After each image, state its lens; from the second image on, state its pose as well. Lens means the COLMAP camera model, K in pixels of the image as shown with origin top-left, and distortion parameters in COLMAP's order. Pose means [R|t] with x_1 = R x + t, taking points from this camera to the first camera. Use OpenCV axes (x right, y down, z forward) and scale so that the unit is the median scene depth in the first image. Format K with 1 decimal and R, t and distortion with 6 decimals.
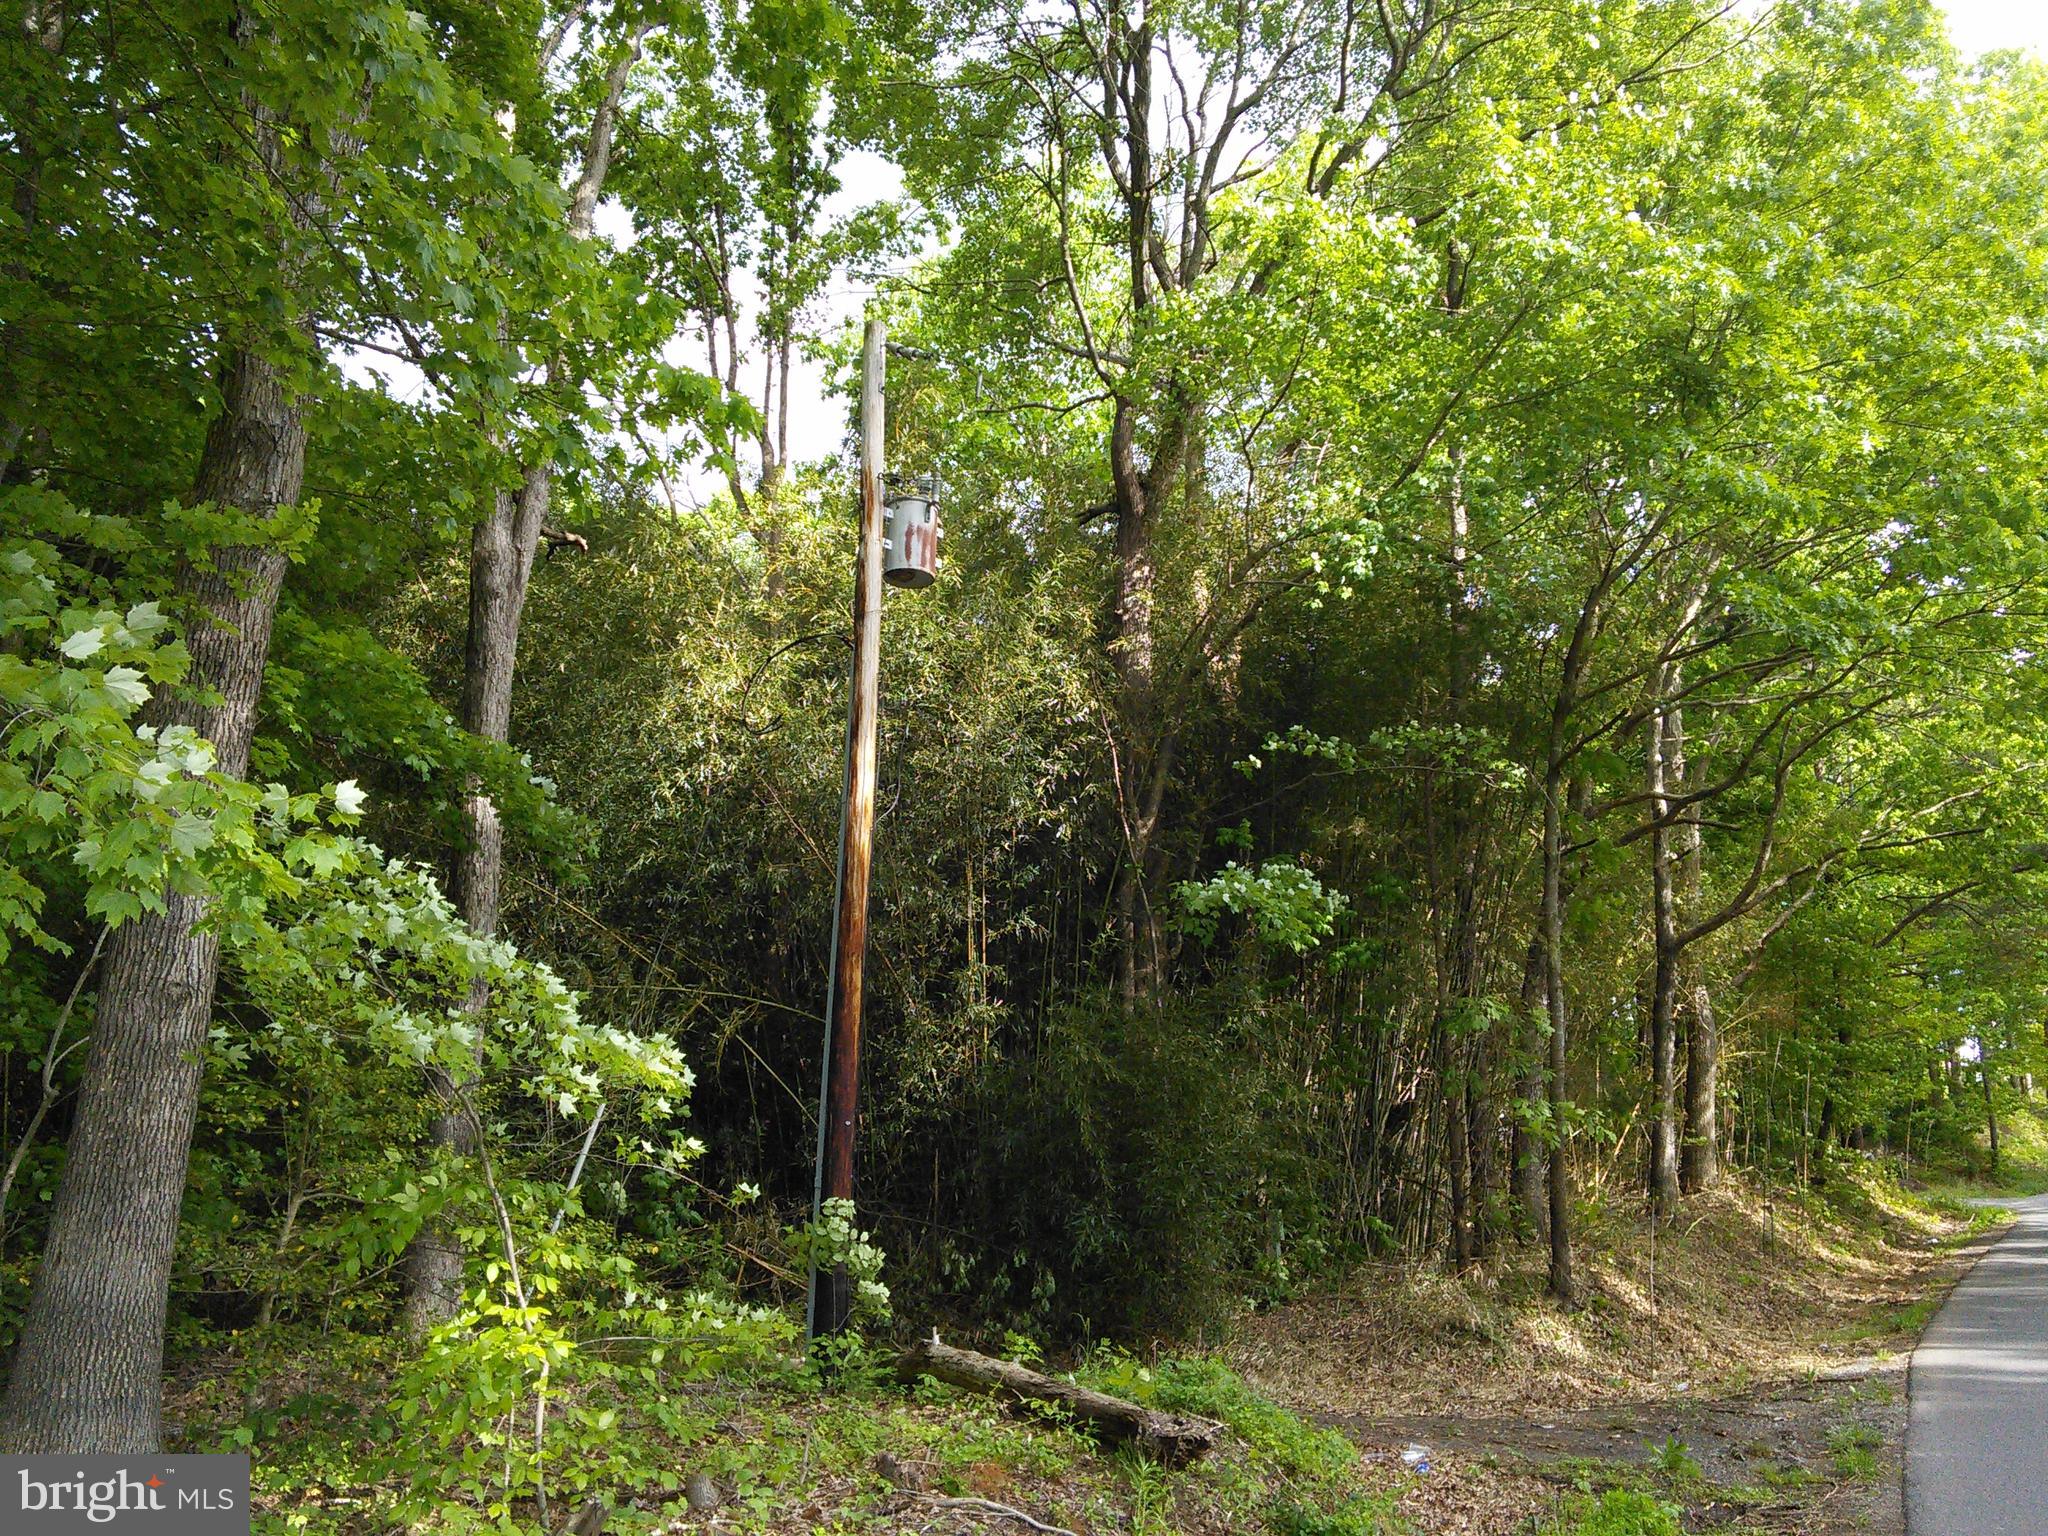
lens RADIAL K [[1705.3, 0, 1019.2], [0, 1705.3, 720.5], [0, 0, 1]] dist [0.000529, 0.001156]
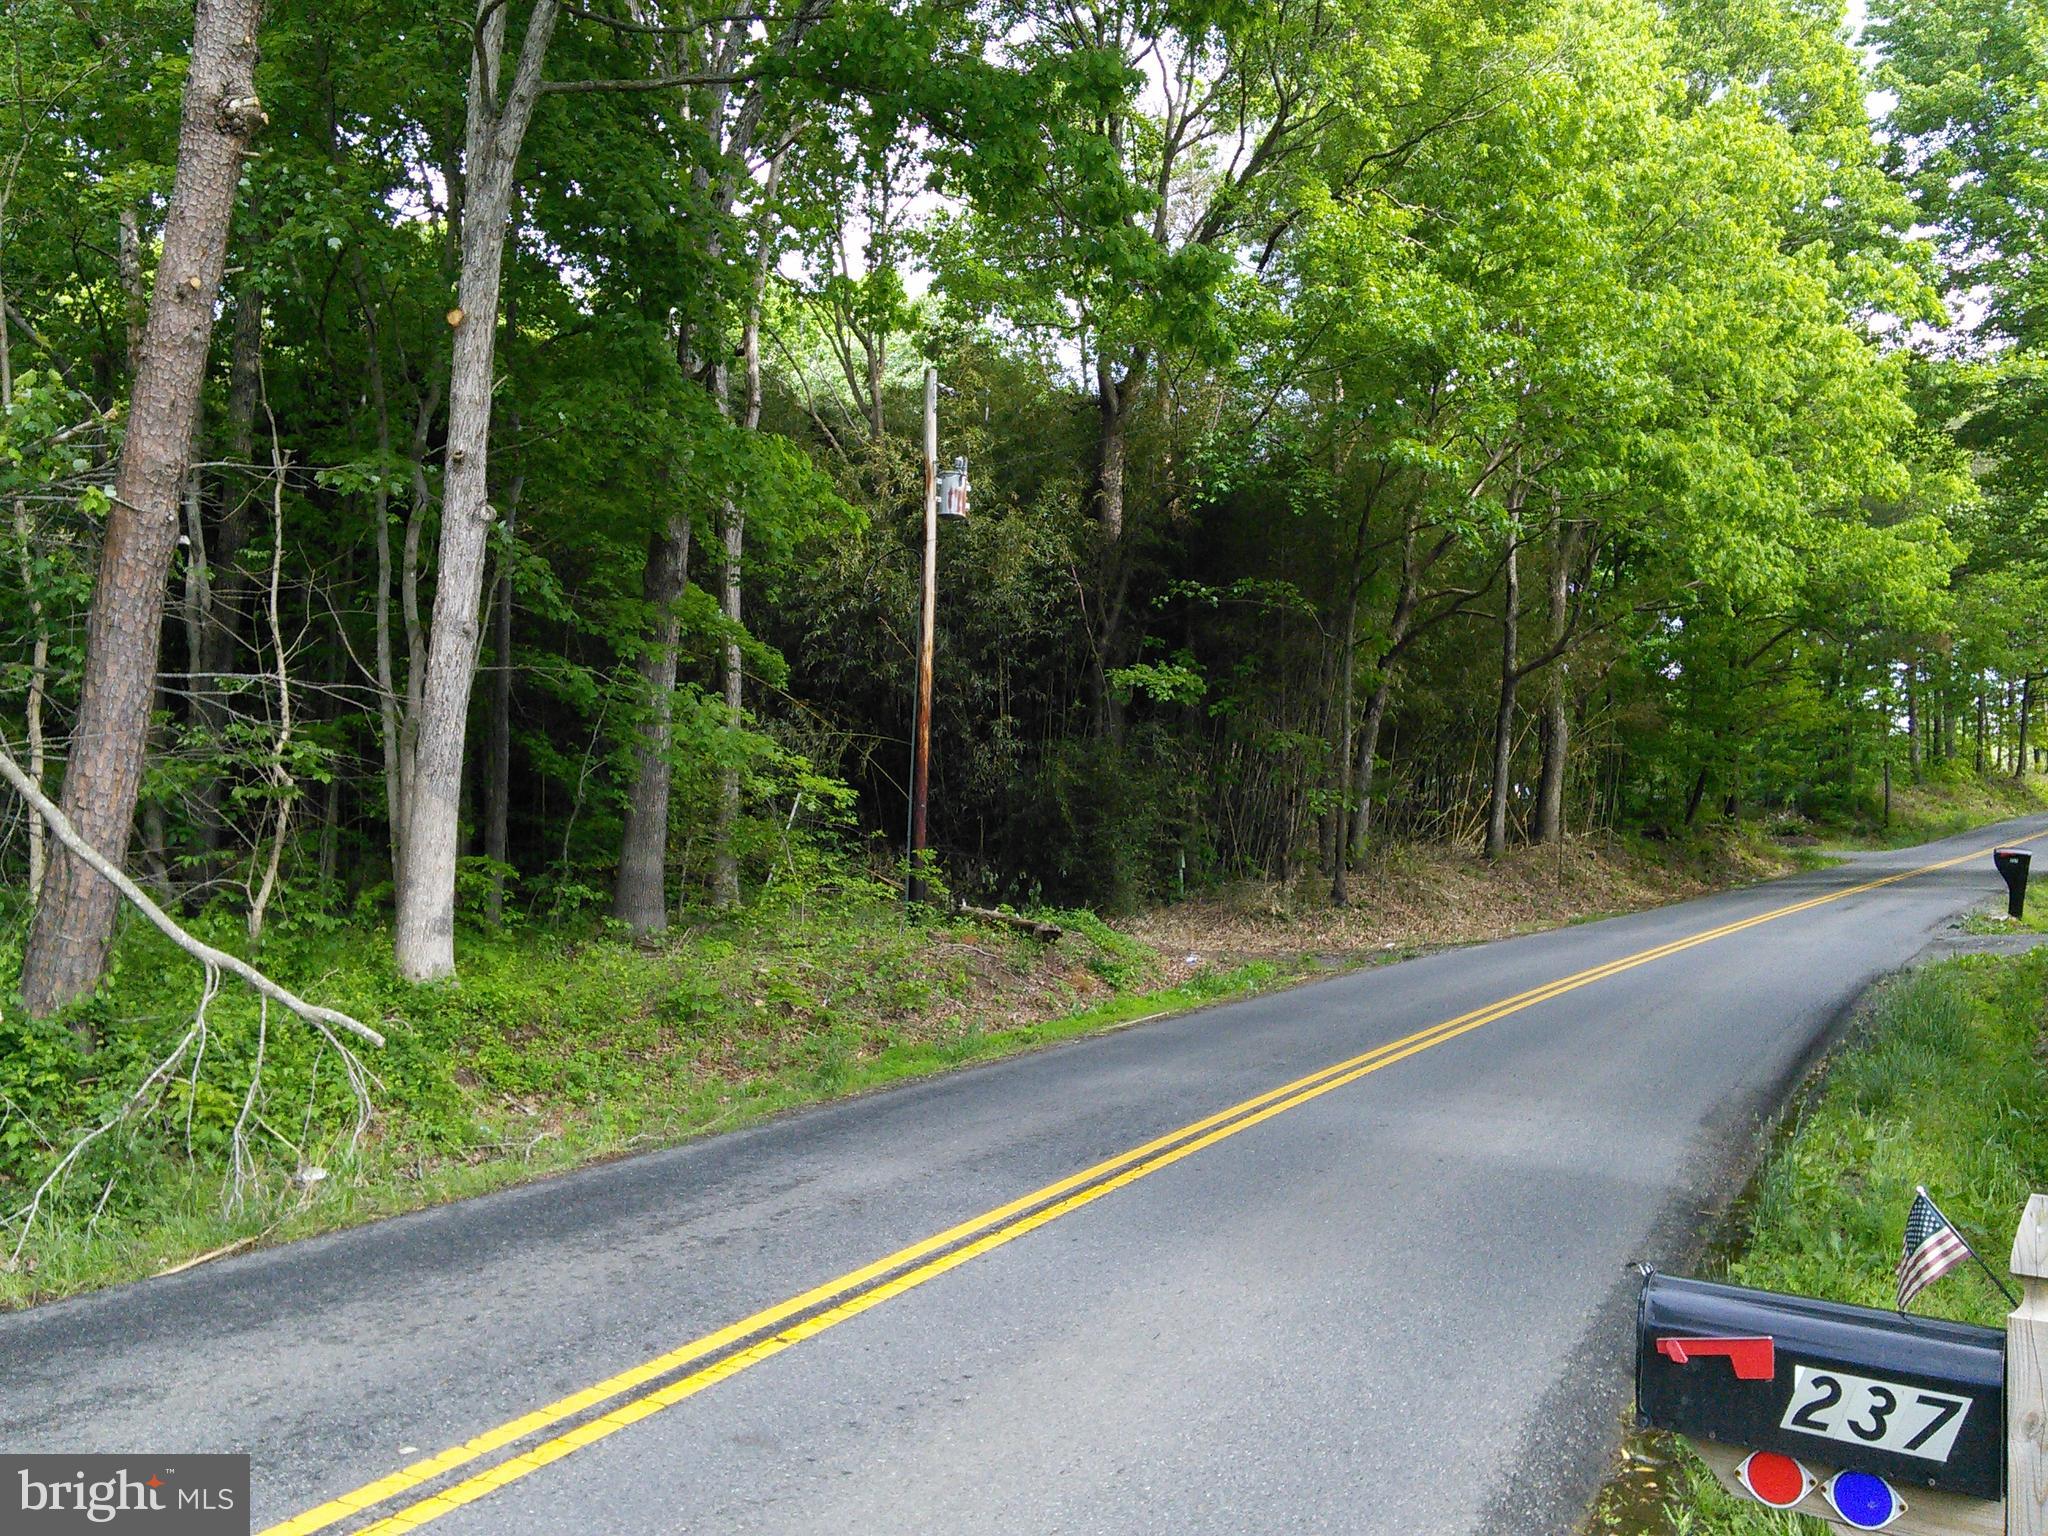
lens RADIAL K [[1609.6, 0, 1024.0], [0, 1609.6, 768.0], [0, 0, 1]] dist [-0.037294, -0.000540]
pose [[0.998239, 0.001611, -0.059300, 0.073735], [0.011497, 0.975424, 0.220037, -0.126061], [0.058197, -0.220331, 0.973687, -0.468903]]
